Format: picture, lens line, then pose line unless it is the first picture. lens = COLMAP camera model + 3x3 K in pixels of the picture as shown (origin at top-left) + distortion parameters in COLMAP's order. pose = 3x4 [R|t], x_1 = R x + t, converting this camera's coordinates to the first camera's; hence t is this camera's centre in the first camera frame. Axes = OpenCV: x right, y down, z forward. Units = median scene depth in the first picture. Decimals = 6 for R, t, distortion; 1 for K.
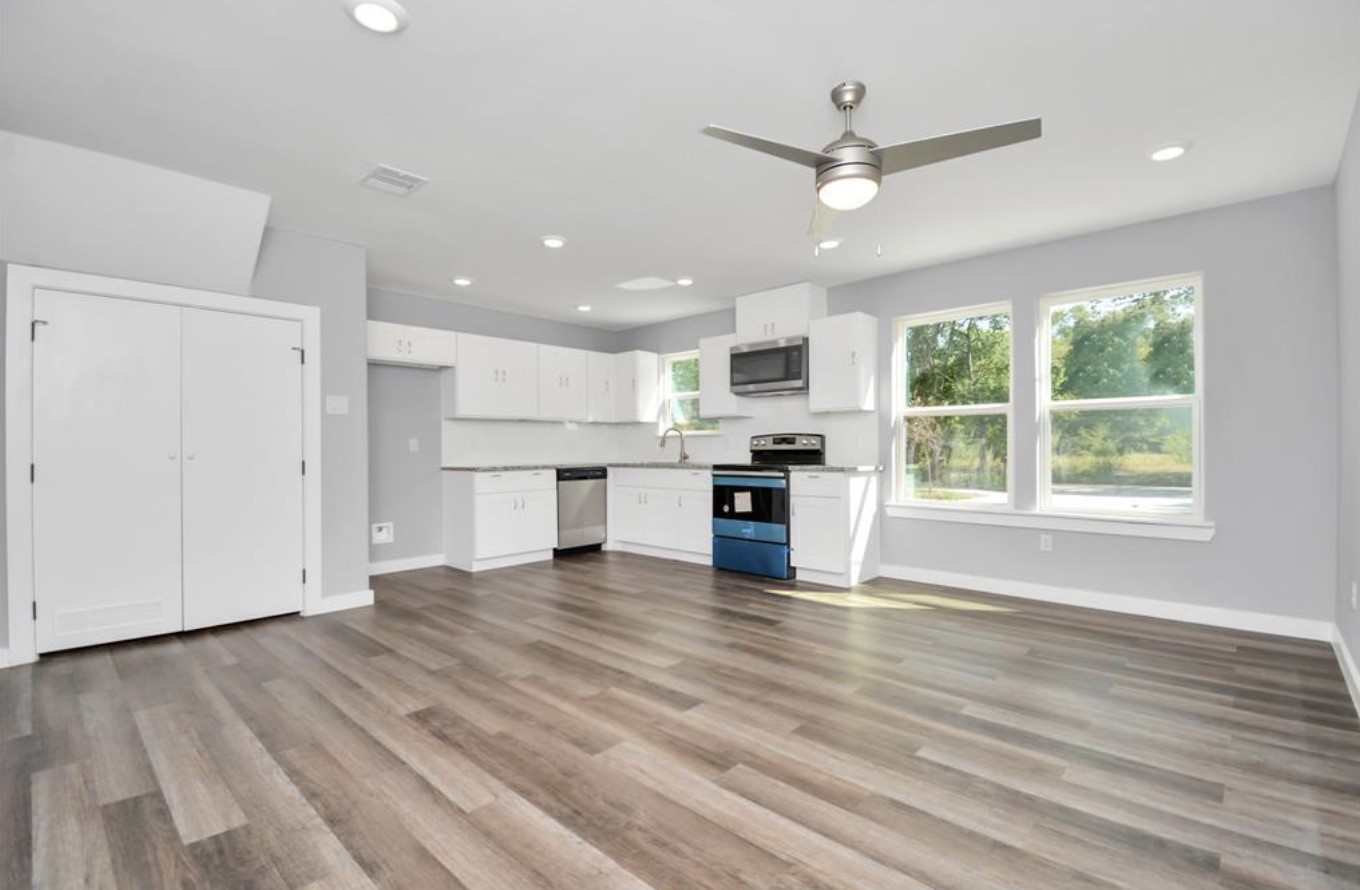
lens RADIAL K [[590.5, 0, 699.4], [0, 590.5, 442.2], [0, 0, 1]] dist [0.002089, 0.000250]
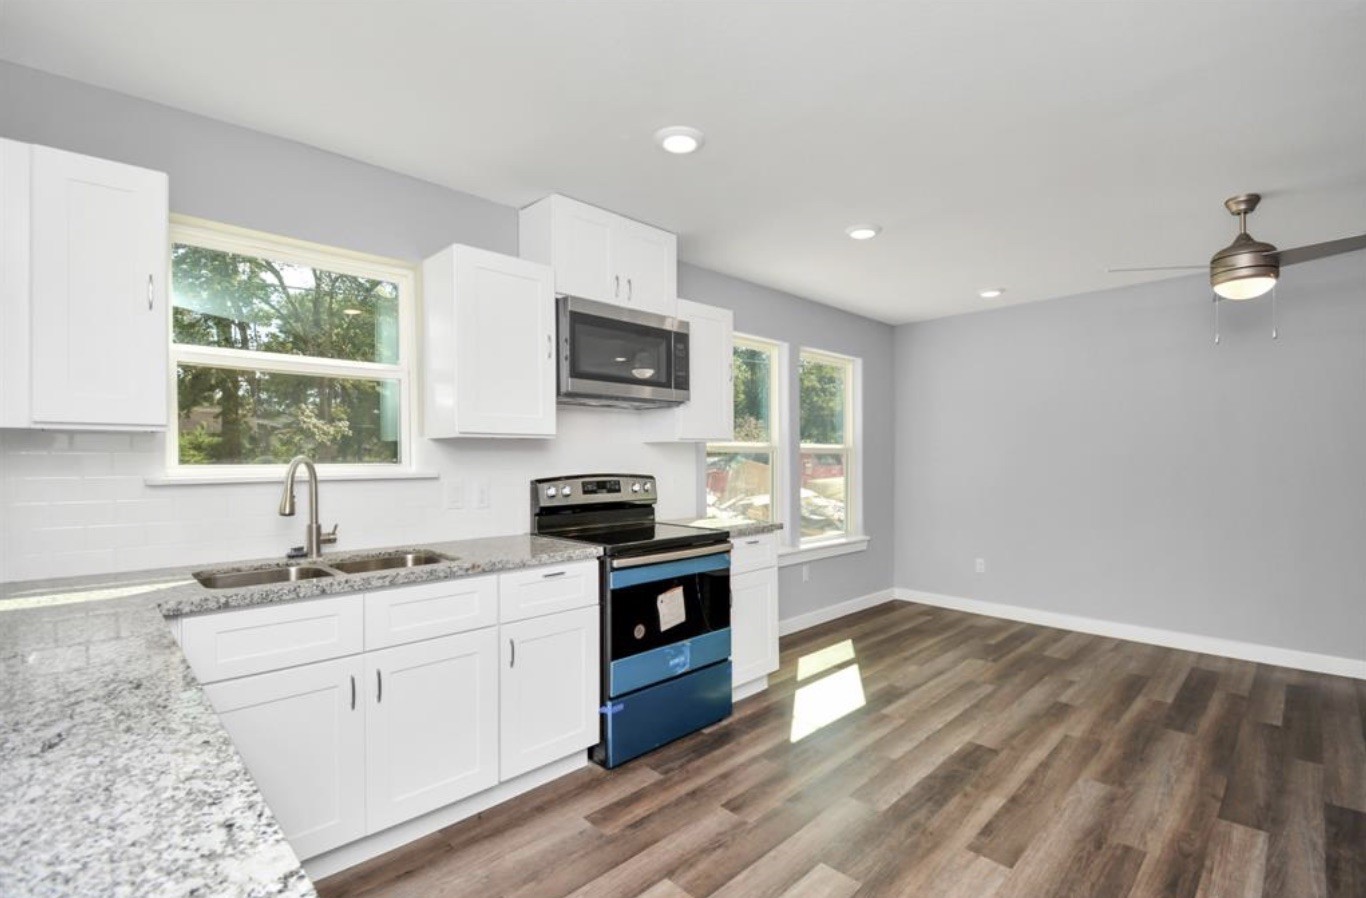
lens RADIAL K [[632.6, 0, 689.3], [0, 632.6, 447.7], [0, 0, 1]] dist [0.024102, -0.022842]
pose [[0.048305, 0.014369, 0.998729, -0.629621], [-0.020911, 0.999692, -0.013371, -0.046177], [-0.998614, -0.020238, 0.048590, 1.214918]]
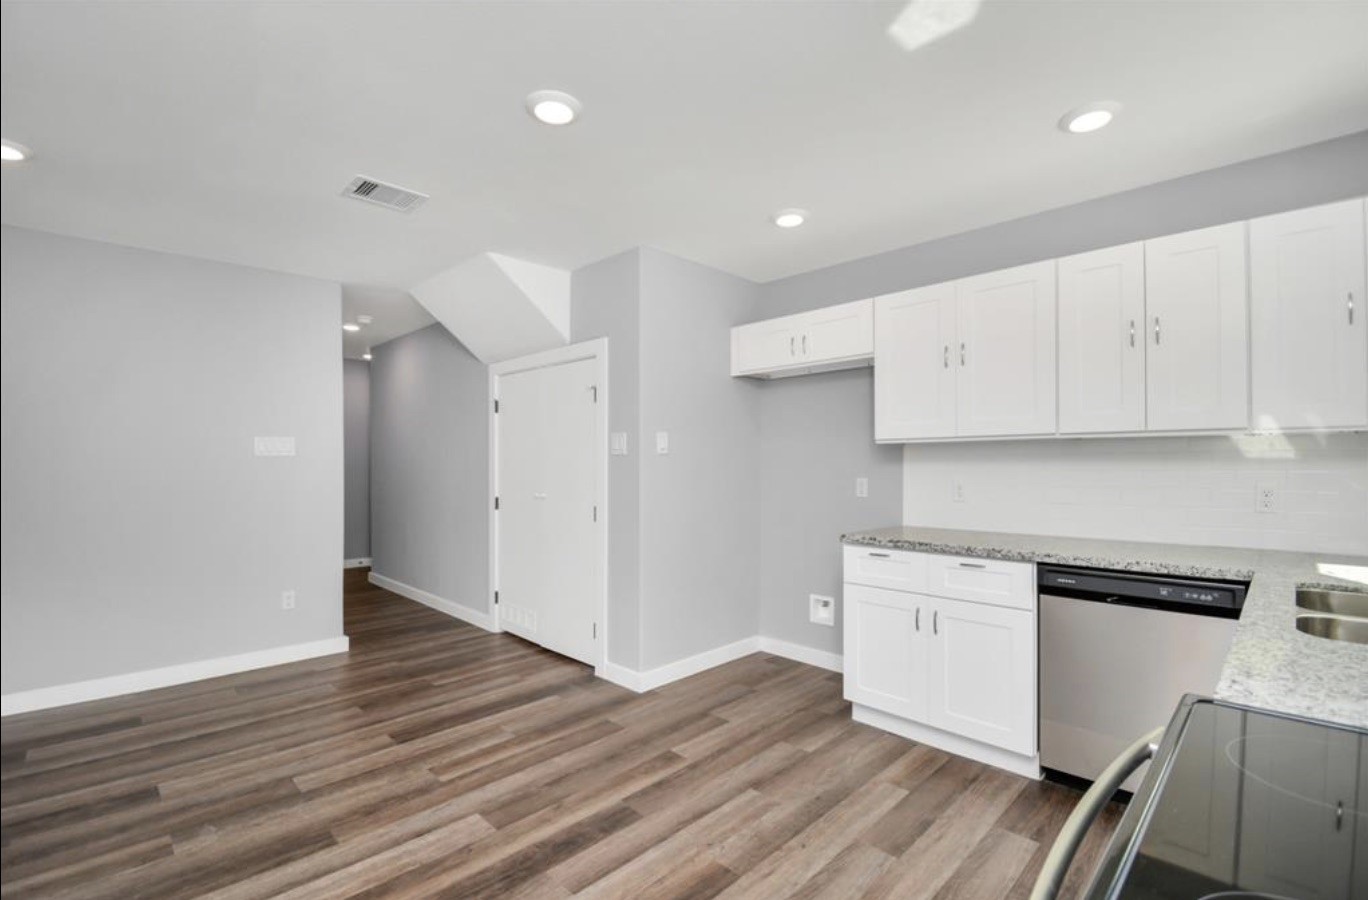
lens RADIAL K [[621.8, 0, 675.9], [0, 621.8, 453.2], [0, 0, 1]] dist [0.023543, -0.022342]
pose [[-0.056314, -0.008848, -0.998374, 0.285776], [0.010291, 0.999902, -0.009442, -0.040042], [0.998360, -0.010806, -0.056217, 1.145446]]
